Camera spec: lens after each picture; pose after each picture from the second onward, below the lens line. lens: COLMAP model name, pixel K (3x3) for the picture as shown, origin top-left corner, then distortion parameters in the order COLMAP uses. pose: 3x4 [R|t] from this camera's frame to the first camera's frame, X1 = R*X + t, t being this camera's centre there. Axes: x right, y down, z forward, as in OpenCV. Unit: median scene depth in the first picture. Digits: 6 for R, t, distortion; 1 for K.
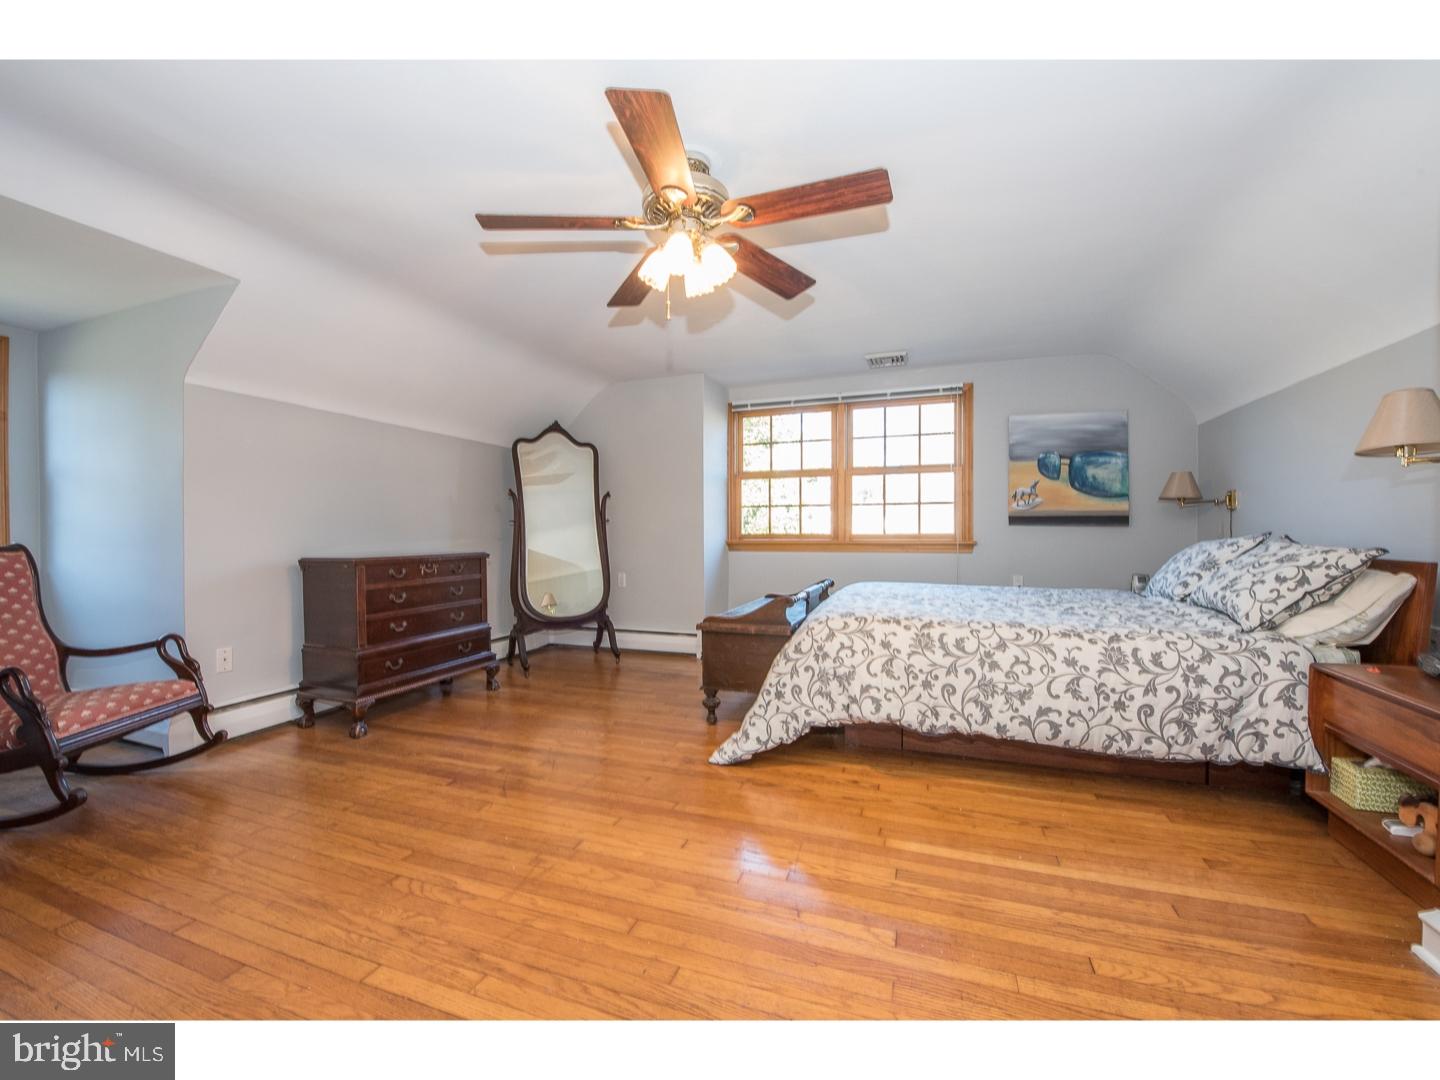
lens RADIAL K [[576.7, 0, 712.3], [0, 576.7, 541.0], [0, 0, 1]] dist [-0.026995, 0.000141]
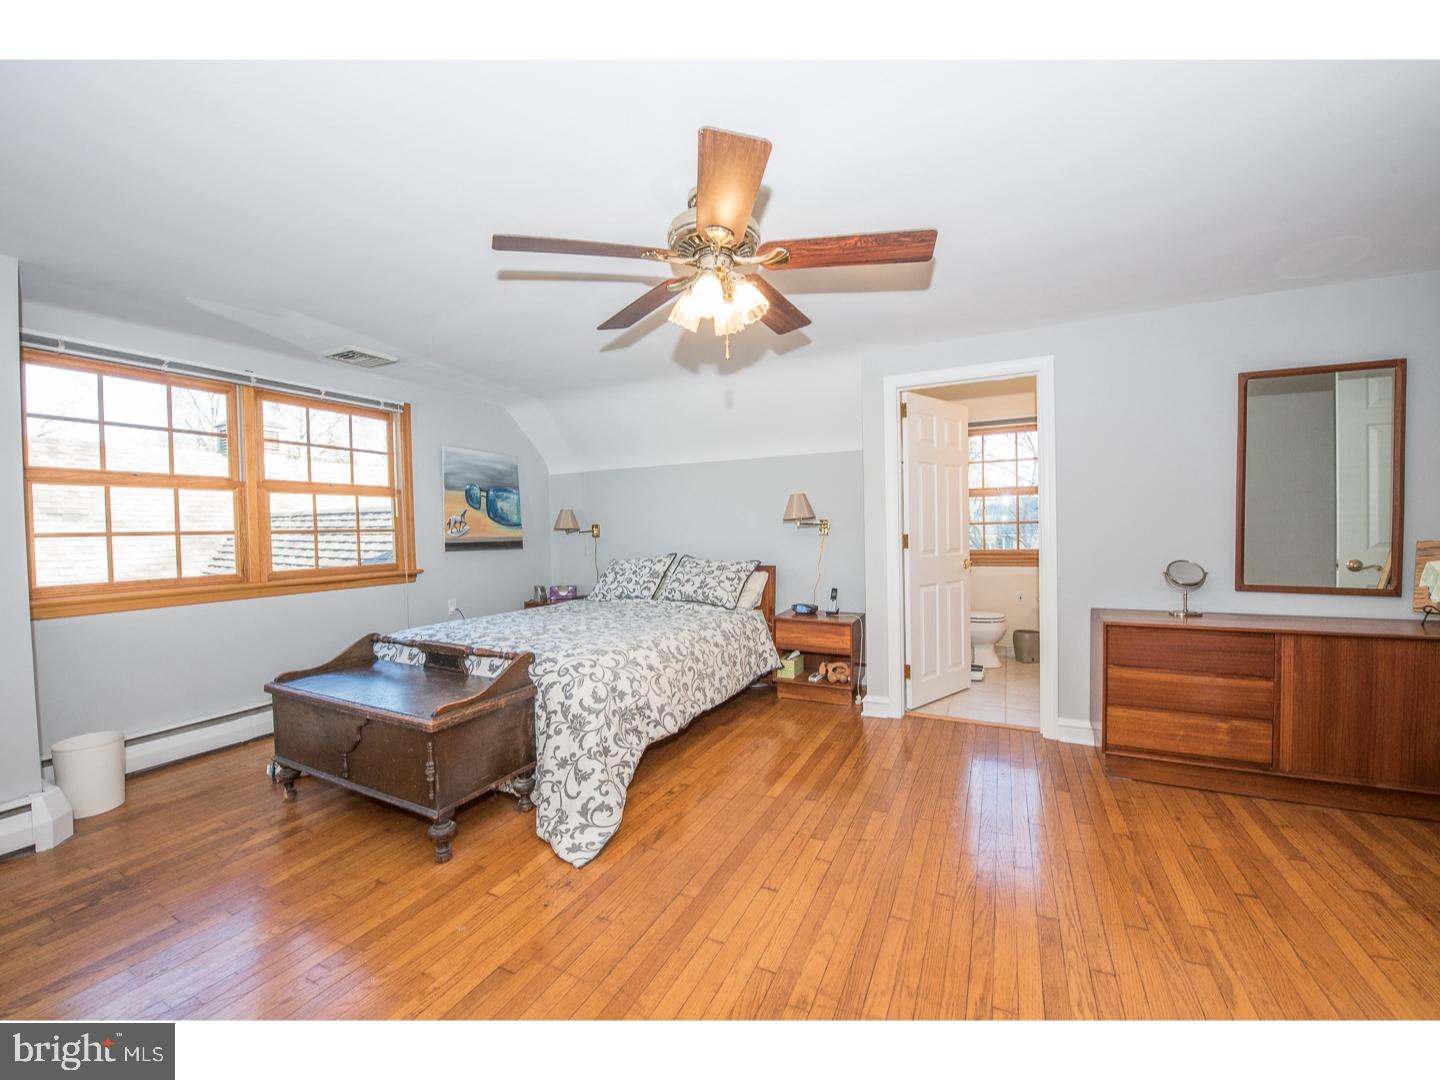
lens RADIAL K [[576.7, 0, 712.3], [0, 576.7, 541.0], [0, 0, 1]] dist [-0.026995, 0.000141]
pose [[0.103306, -0.020066, 0.994447, -0.463009], [0.038298, 0.999135, 0.016183, -0.046969], [-0.993912, 0.036413, 0.103985, 0.428950]]
